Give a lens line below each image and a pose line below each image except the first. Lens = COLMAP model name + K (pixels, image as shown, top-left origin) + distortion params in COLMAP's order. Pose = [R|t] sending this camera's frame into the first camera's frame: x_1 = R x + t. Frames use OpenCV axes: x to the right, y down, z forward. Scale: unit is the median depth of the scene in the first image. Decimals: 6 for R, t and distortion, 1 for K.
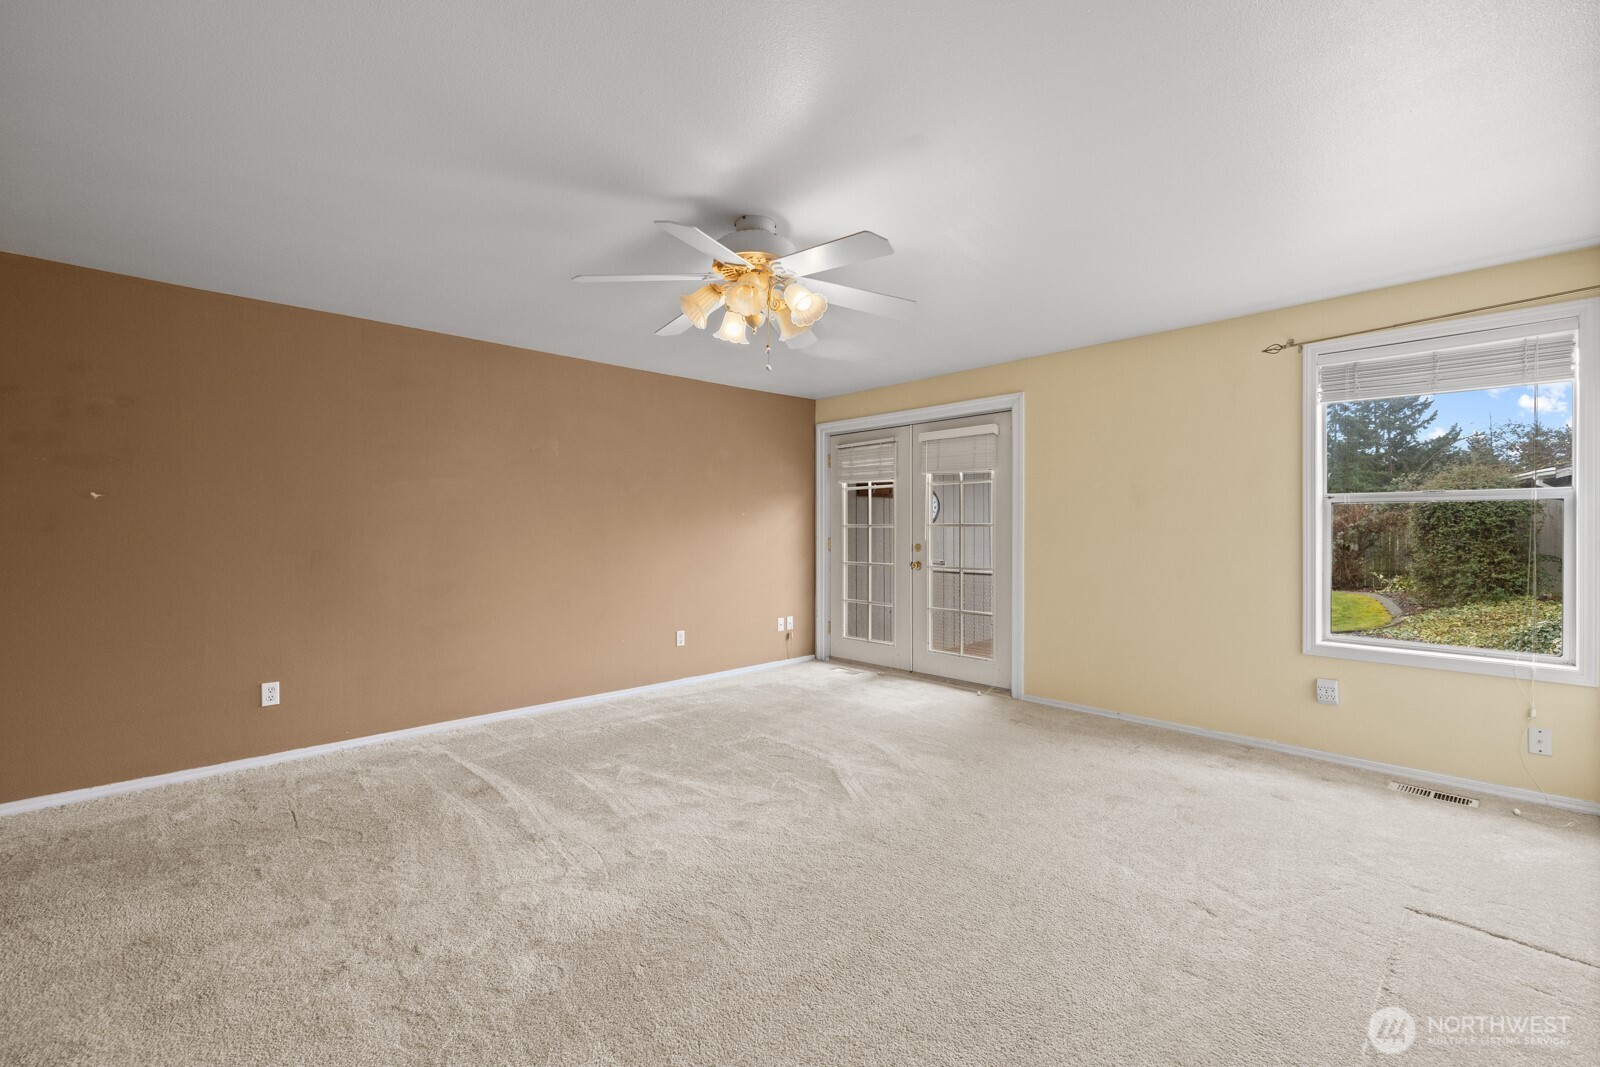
lens RADIAL K [[675.4, 0, 800.0], [0, 675.4, 529.7], [0, 0, 1]] dist [0.001468, 0.000725]
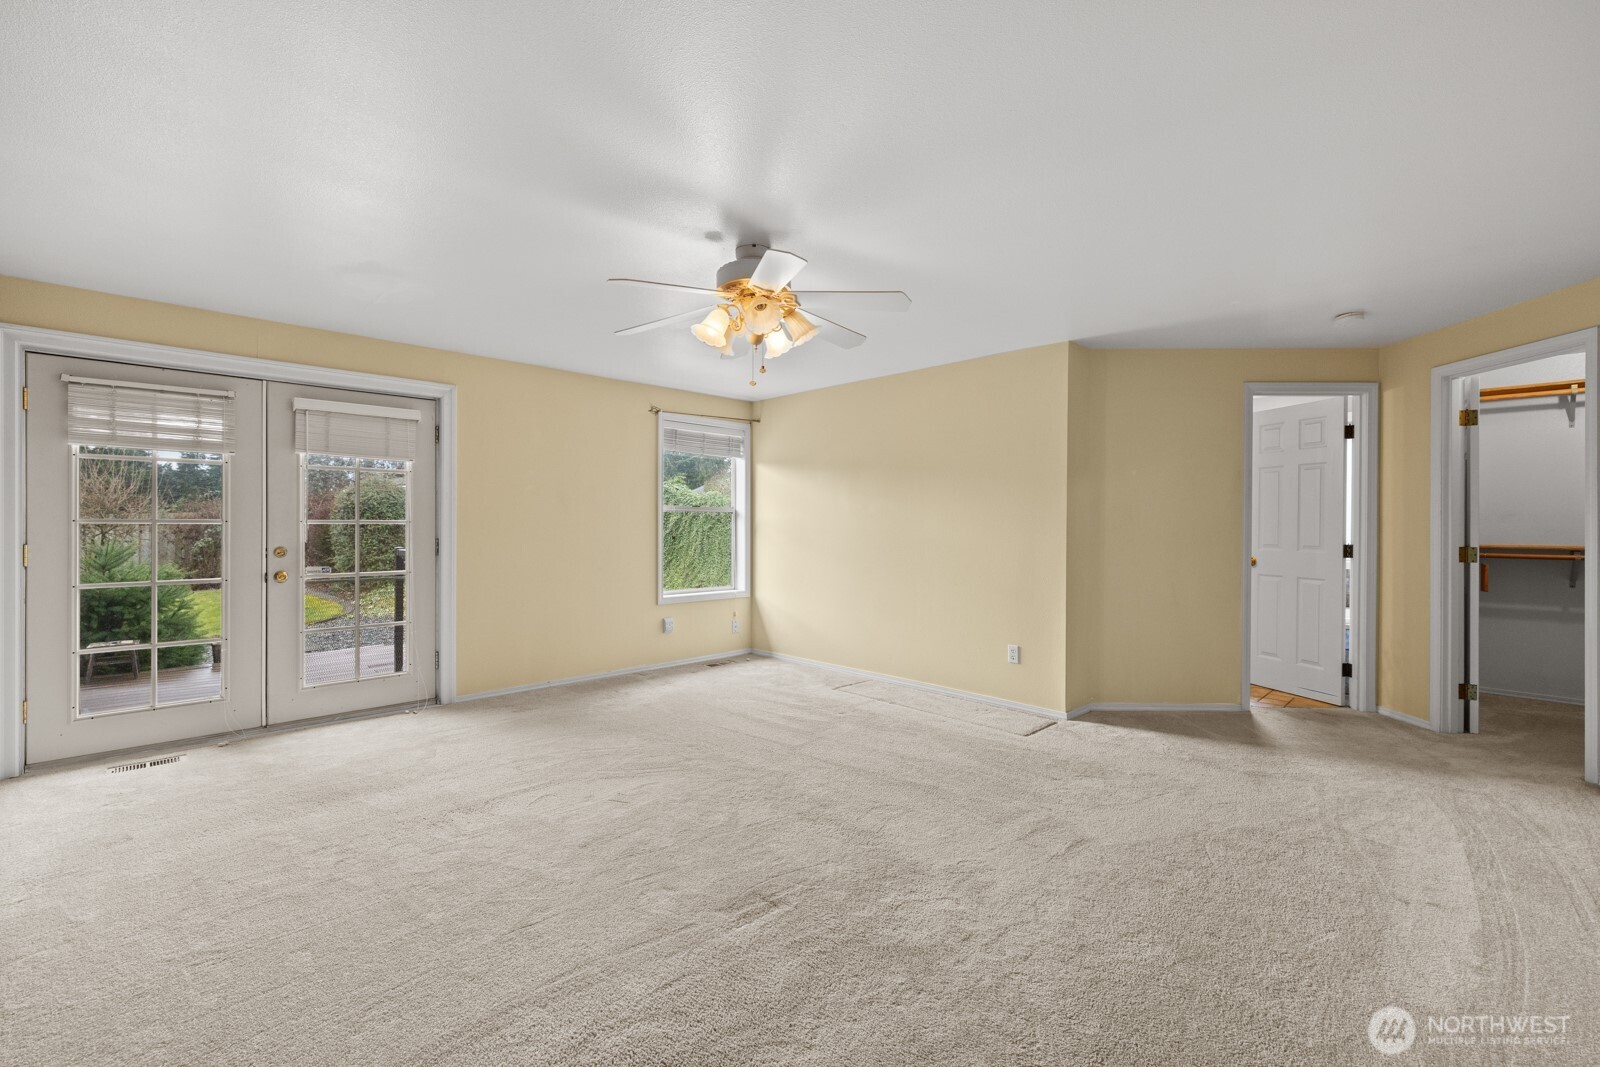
lens RADIAL K [[675.4, 0, 800.0], [0, 675.4, 529.7], [0, 0, 1]] dist [0.001468, 0.000725]
pose [[-0.019109, -0.004463, 0.999807, -0.647056], [0.001222, 0.999989, 0.004487, -0.000644], [-0.999817, 0.001308, -0.019104, 0.521156]]
